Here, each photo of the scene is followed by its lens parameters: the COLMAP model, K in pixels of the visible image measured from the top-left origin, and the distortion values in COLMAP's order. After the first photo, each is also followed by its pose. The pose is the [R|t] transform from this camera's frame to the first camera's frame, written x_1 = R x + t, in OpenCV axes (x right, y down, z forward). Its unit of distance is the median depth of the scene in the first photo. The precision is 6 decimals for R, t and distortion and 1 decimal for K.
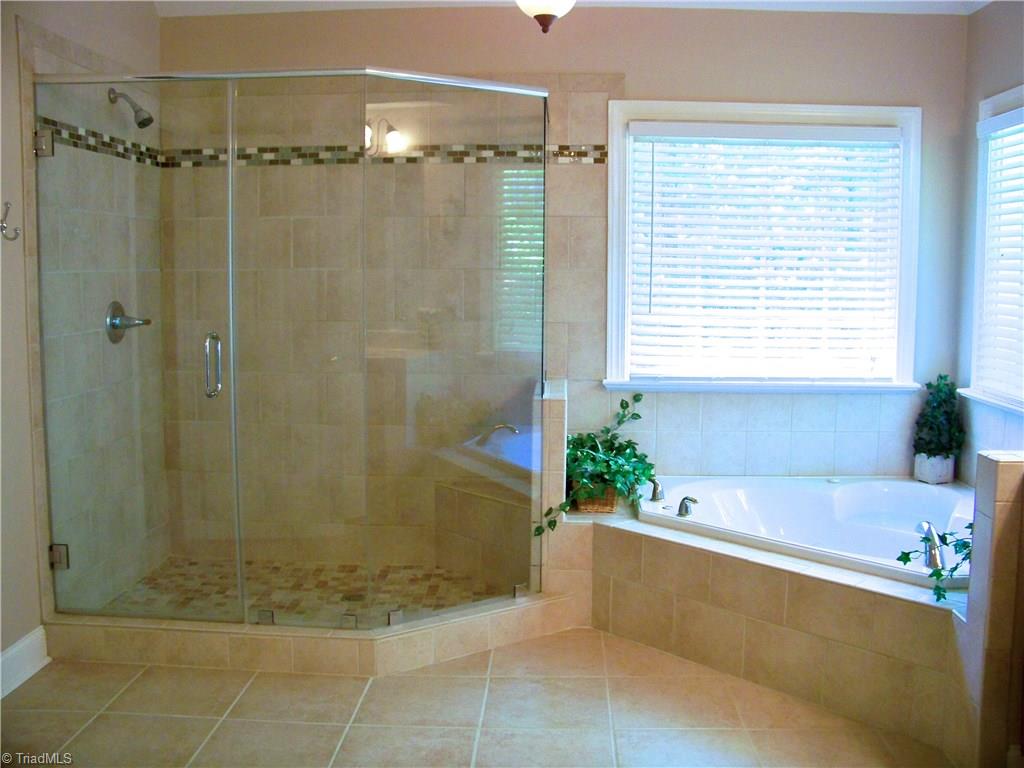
lens RADIAL K [[1012.2, 0, 514.7], [0, 1012.2, 374.5], [0, 0, 1]] dist [-0.247944, 0.302417]
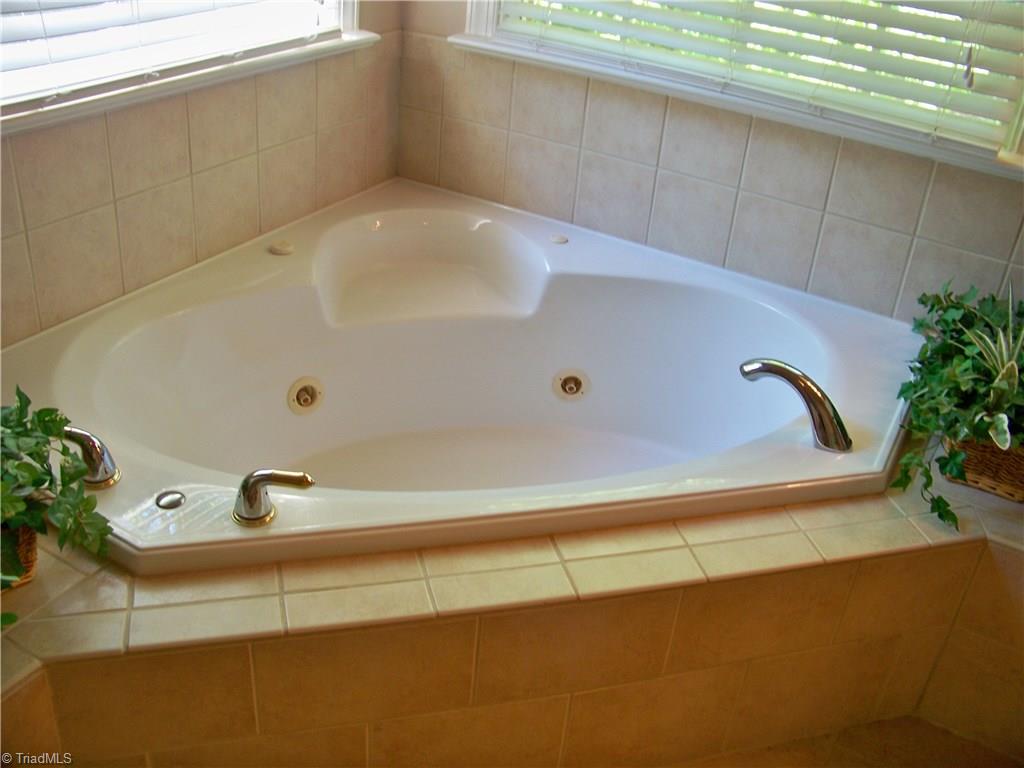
lens RADIAL K [[1012.2, 0, 514.7], [0, 1012.2, 374.5], [0, 0, 1]] dist [-0.247944, 0.302417]
pose [[0.439738, -0.417766, 0.795048, -0.063753], [0.010826, 0.887632, 0.460427, -0.071801], [-0.898061, -0.193860, 0.394848, 0.674509]]
